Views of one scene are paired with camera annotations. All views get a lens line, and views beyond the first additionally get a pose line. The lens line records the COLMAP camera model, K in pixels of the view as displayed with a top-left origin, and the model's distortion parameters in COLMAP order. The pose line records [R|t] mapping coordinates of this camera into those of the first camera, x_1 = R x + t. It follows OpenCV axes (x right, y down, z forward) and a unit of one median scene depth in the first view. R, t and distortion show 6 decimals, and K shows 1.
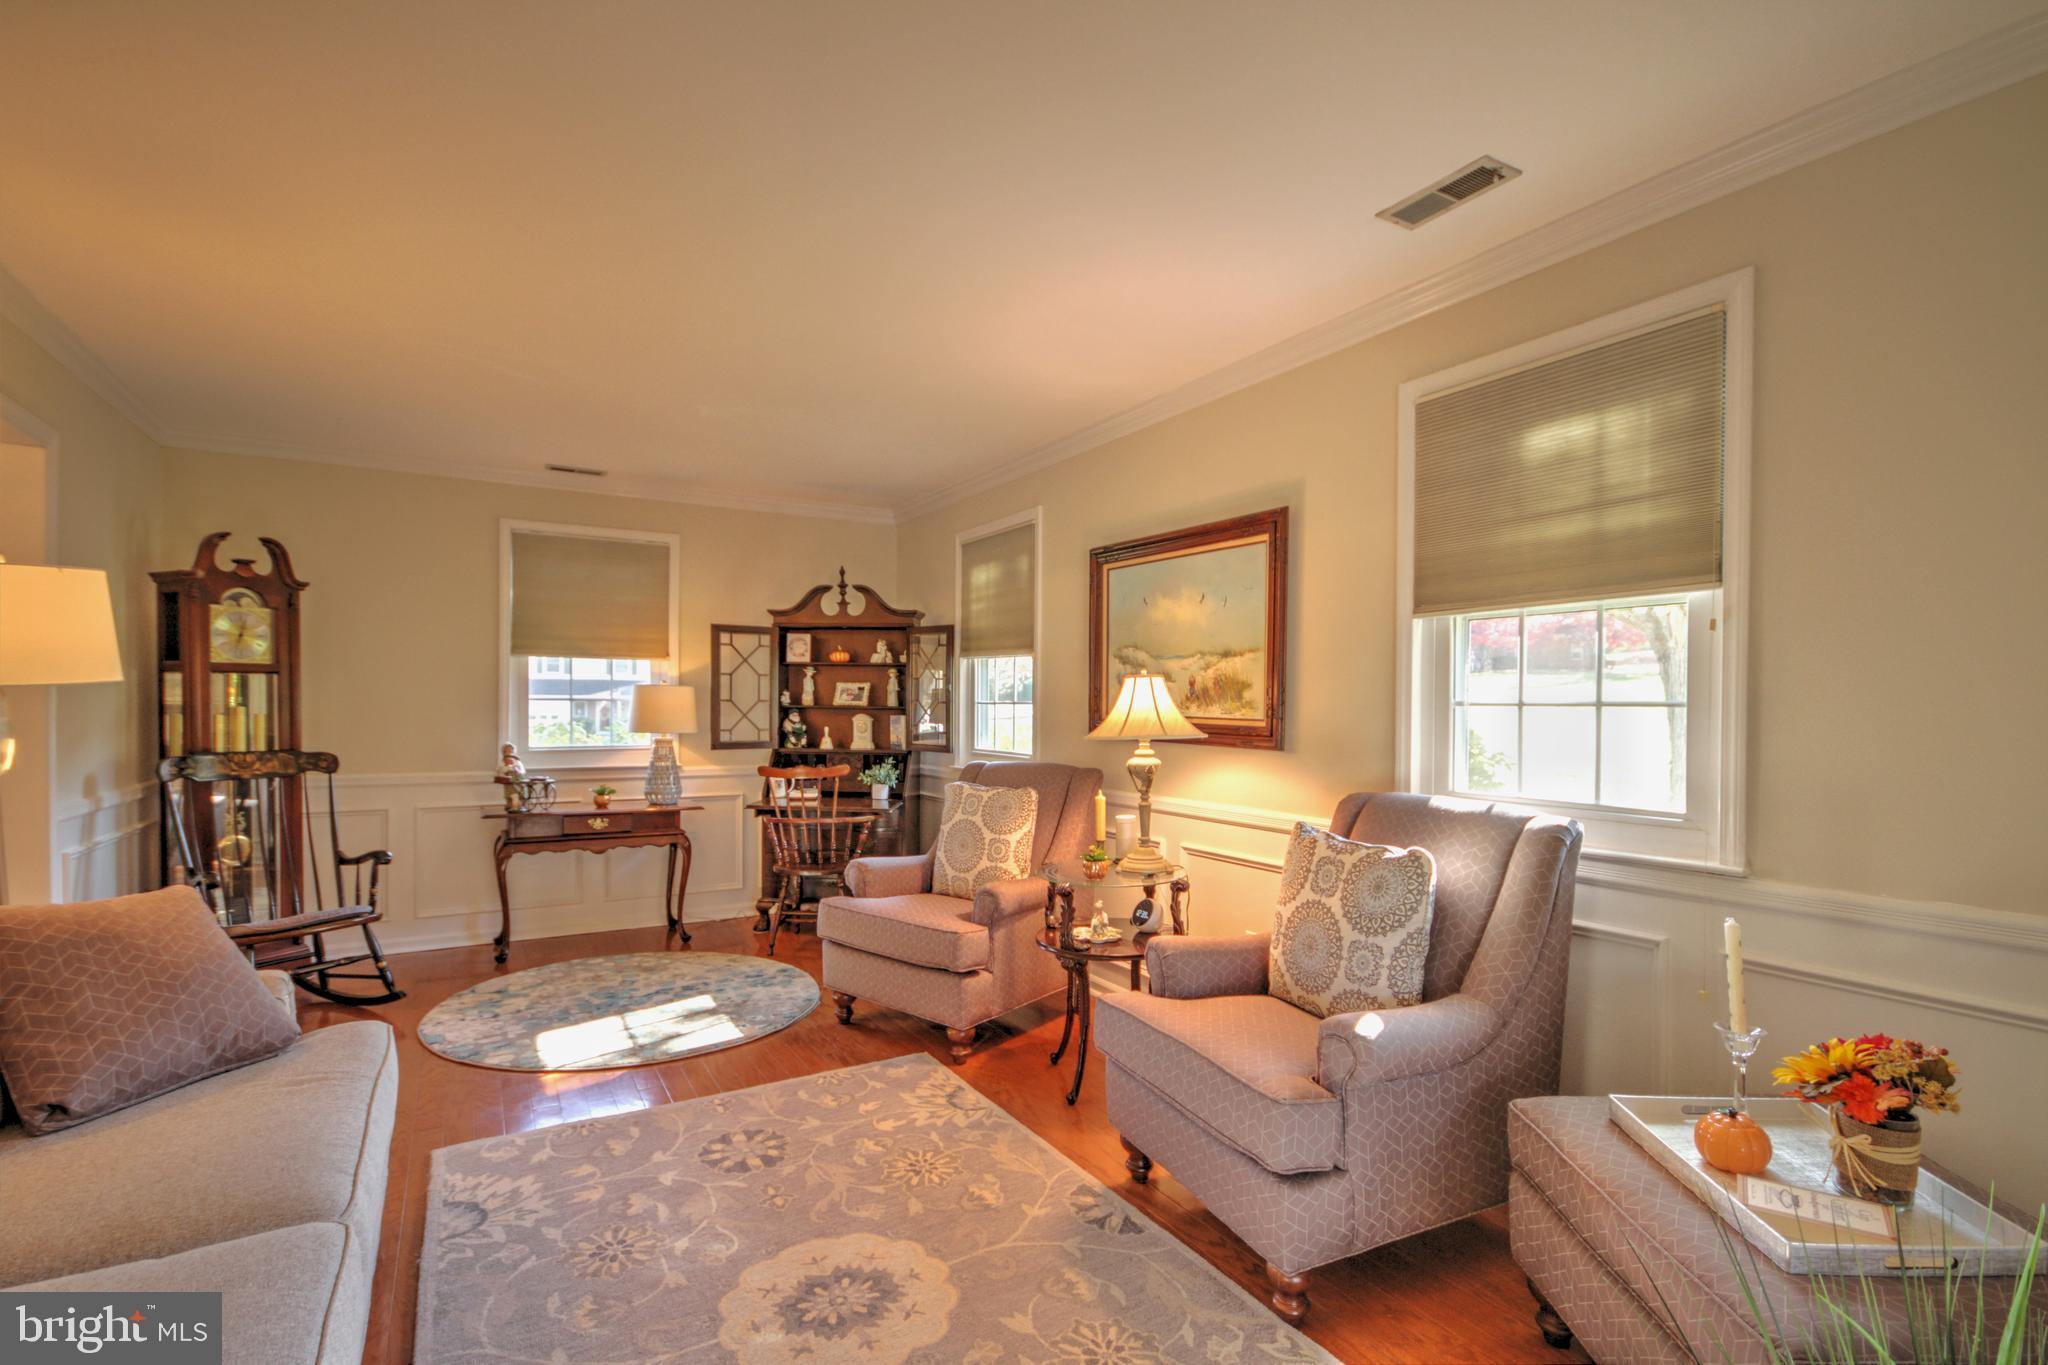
lens RADIAL K [[936.3, 0, 1028.3], [0, 936.3, 714.6], [0, 0, 1]] dist [0.002118, -0.009383]
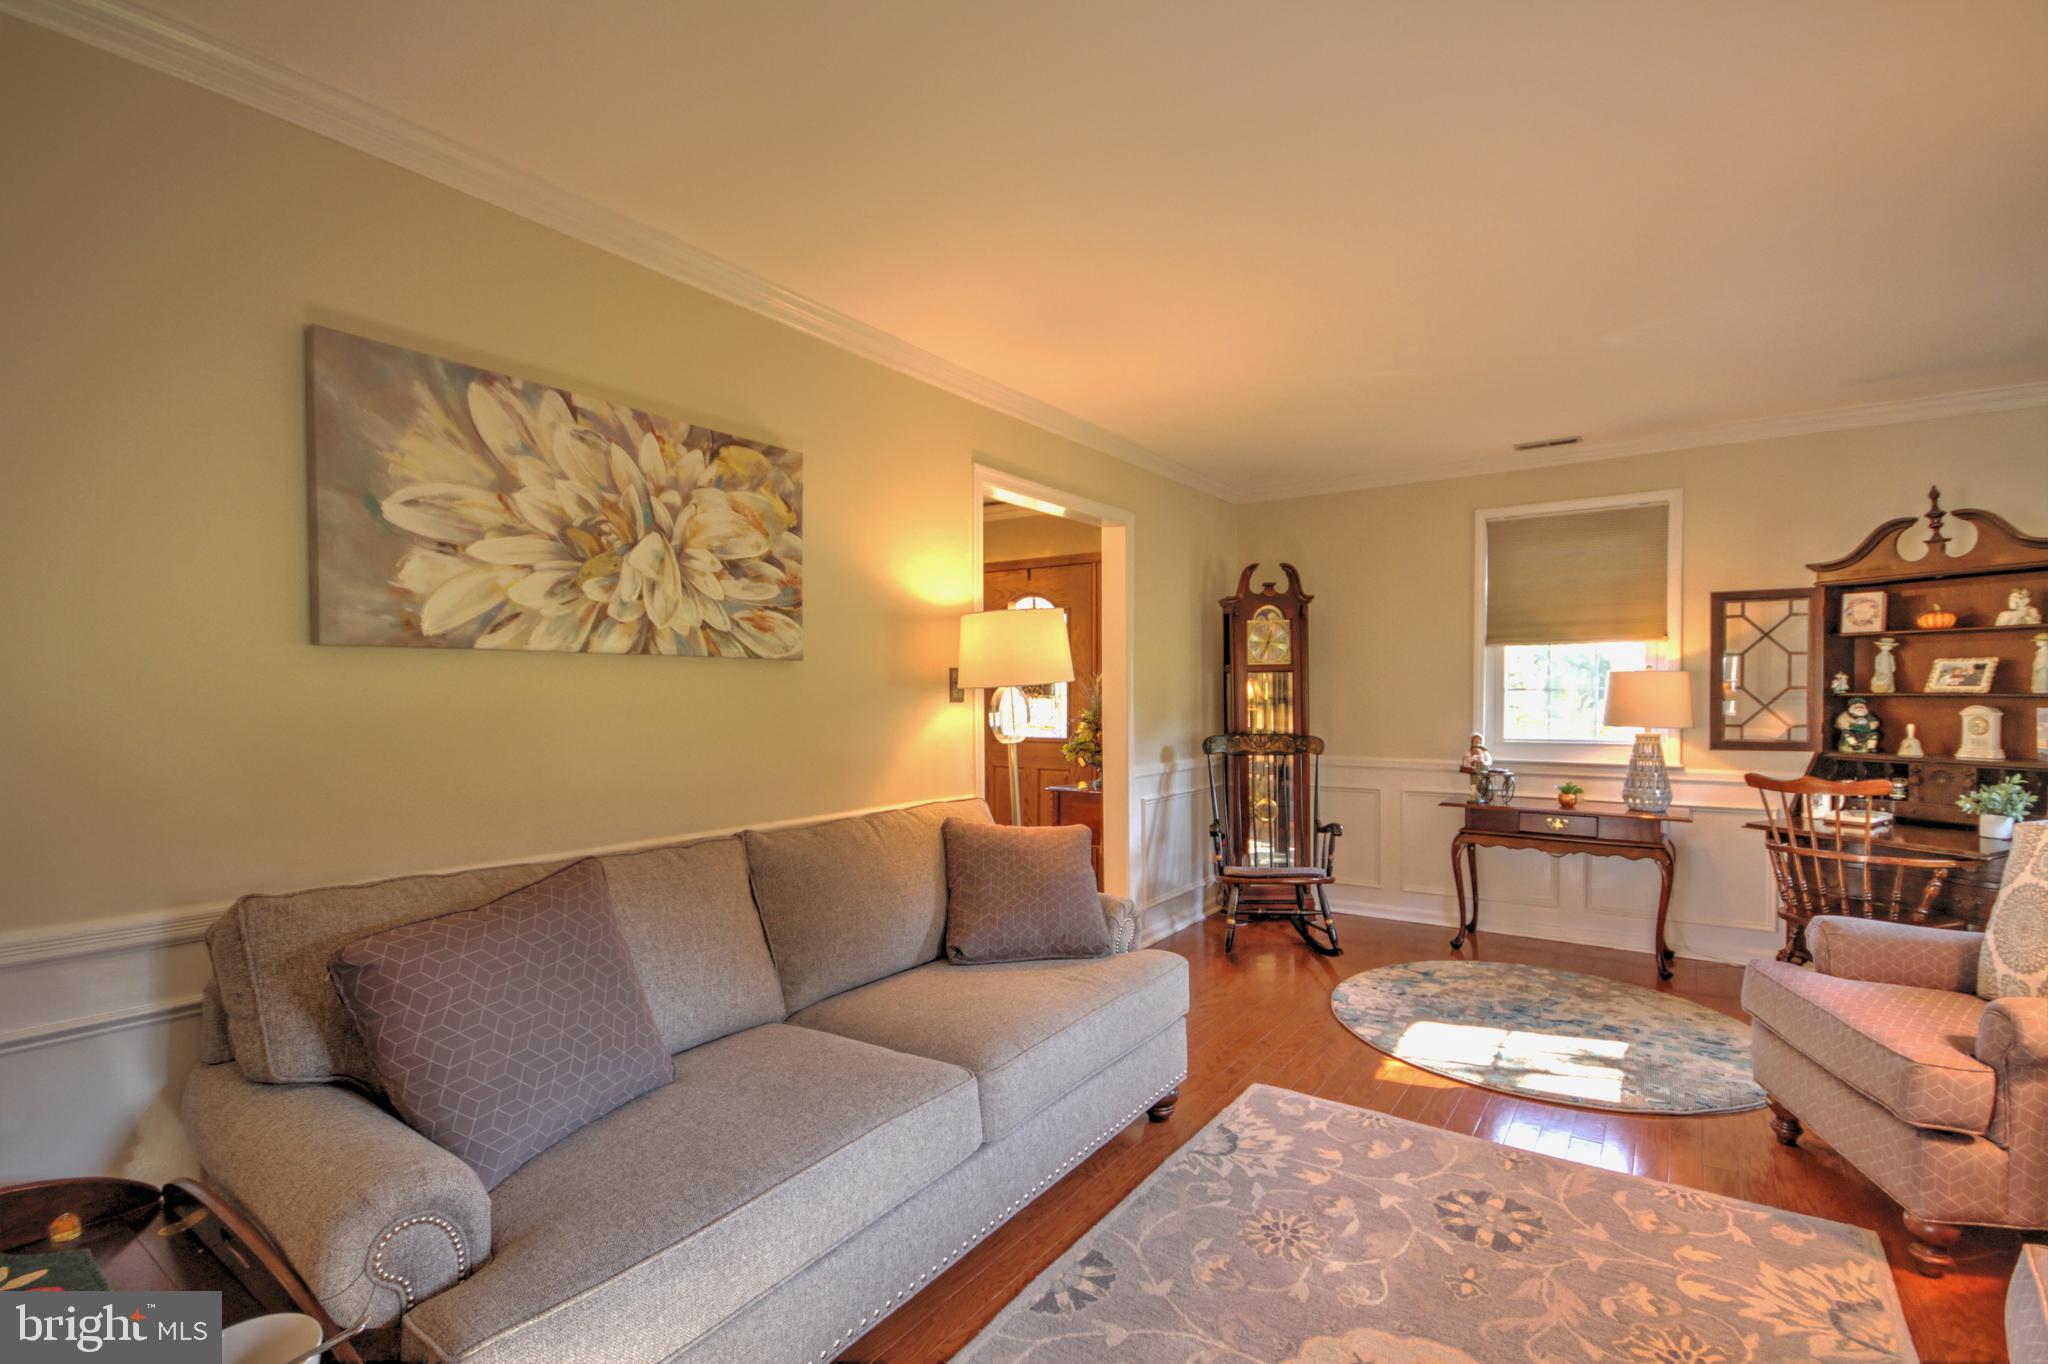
lens RADIAL K [[936.3, 0, 1028.3], [0, 936.3, 714.1], [0, 0, 1]] dist [0.002118, -0.009383]
pose [[0.409049, 0.011453, -0.912441, 0.193860], [-0.000927, 0.999926, 0.012135, -0.002536], [0.912512, -0.004118, 0.409029, 0.176474]]
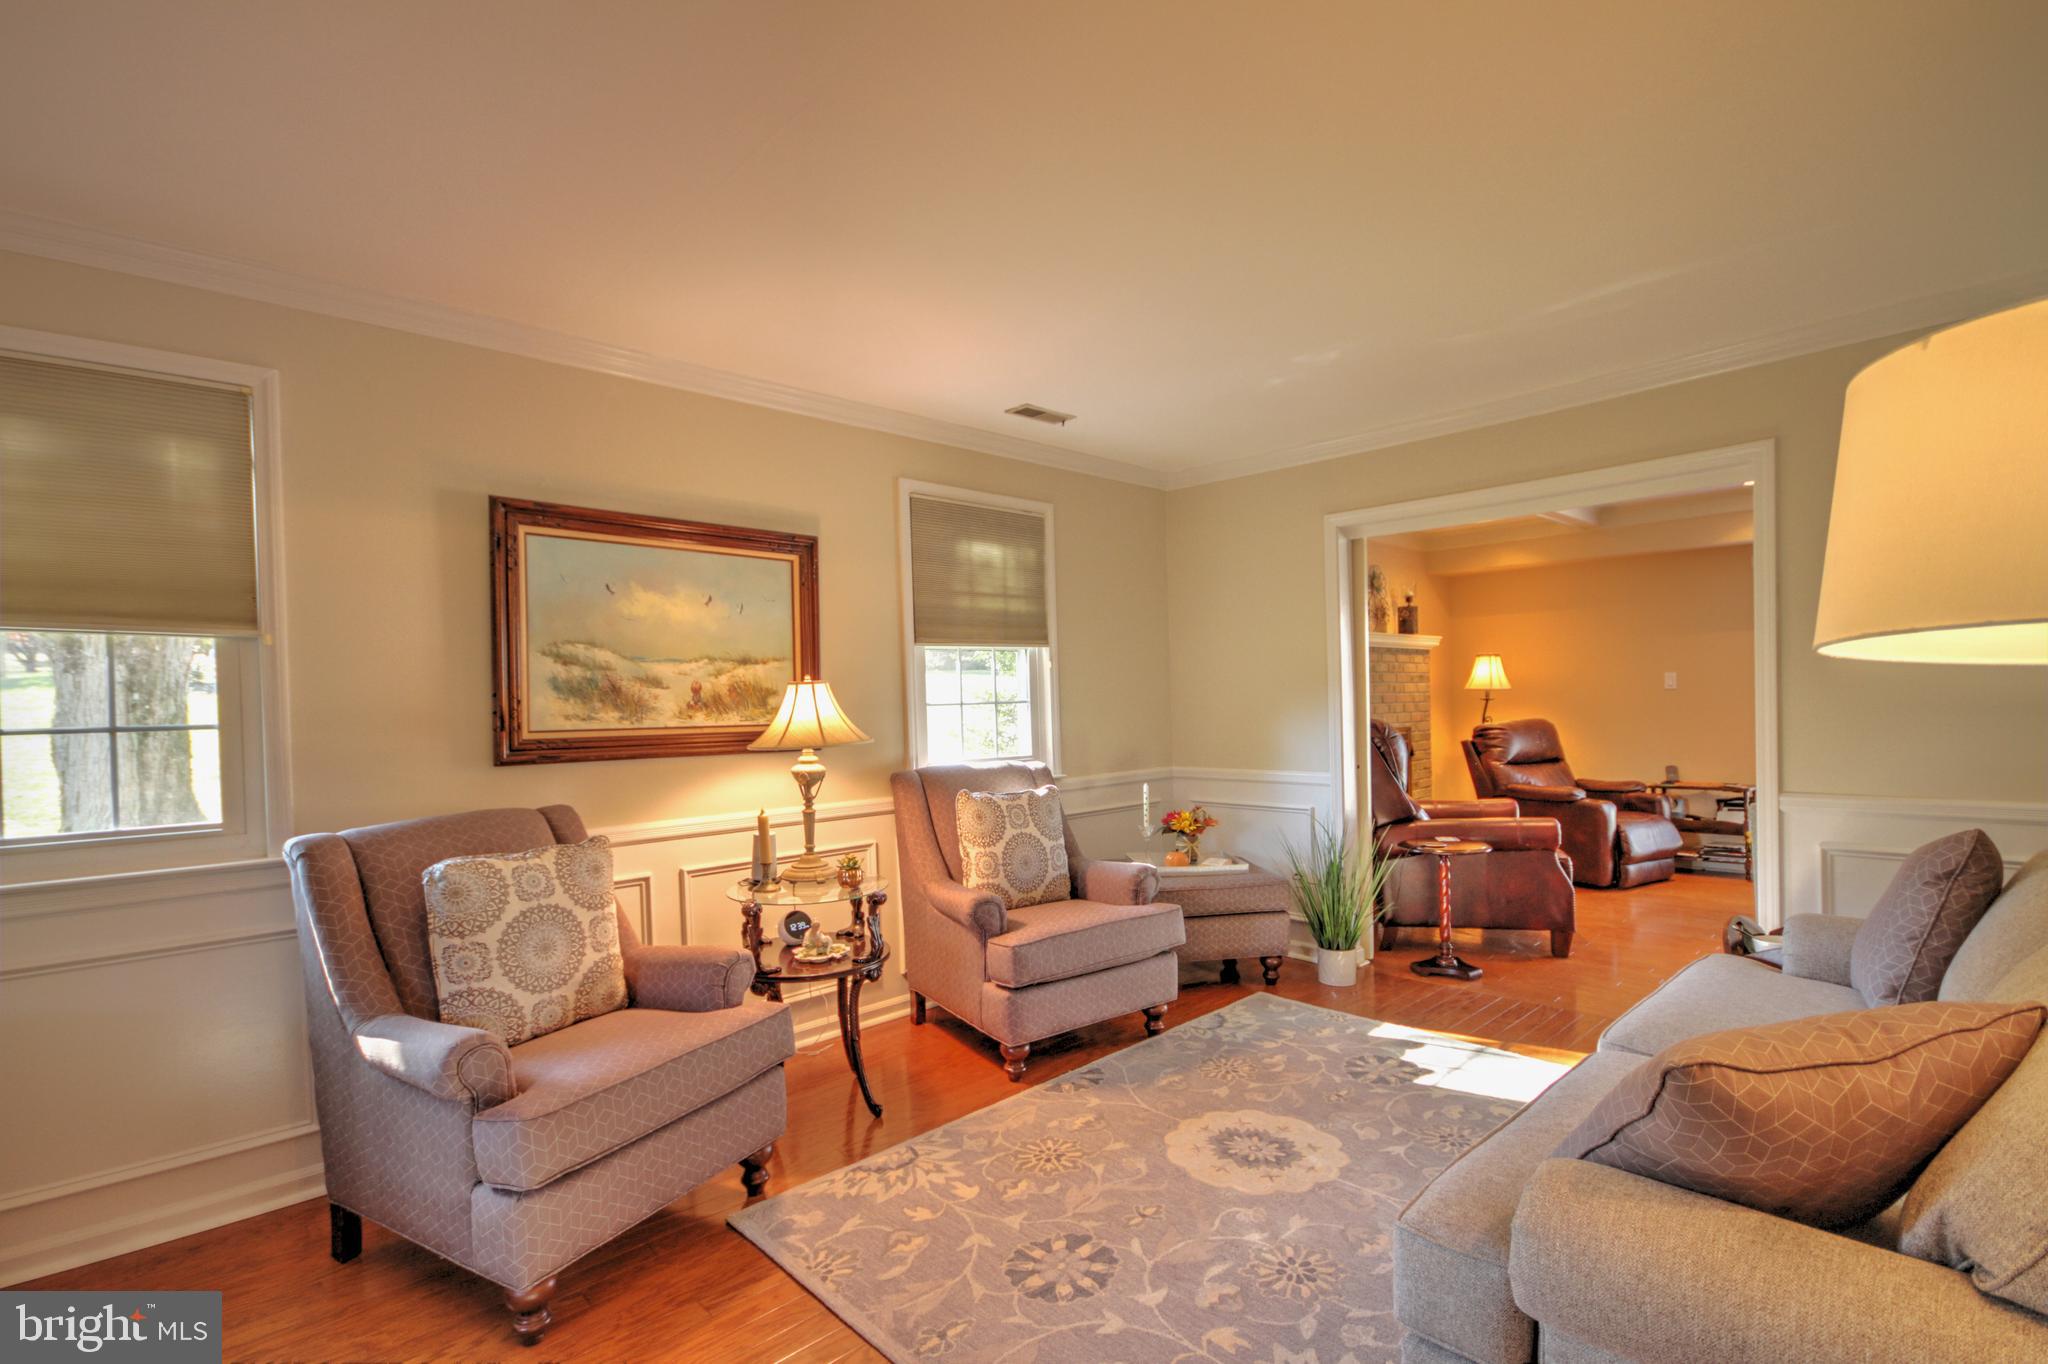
lens RADIAL K [[932.1, 0, 1037.5], [0, 932.1, 712.8], [0, 0, 1]] dist [0.000248, 0.000052]
pose [[-0.212522, -0.015870, 0.977027, -0.698388], [0.035458, 0.999084, 0.023941, -0.018736], [-0.976513, 0.039731, -0.211764, 0.763193]]
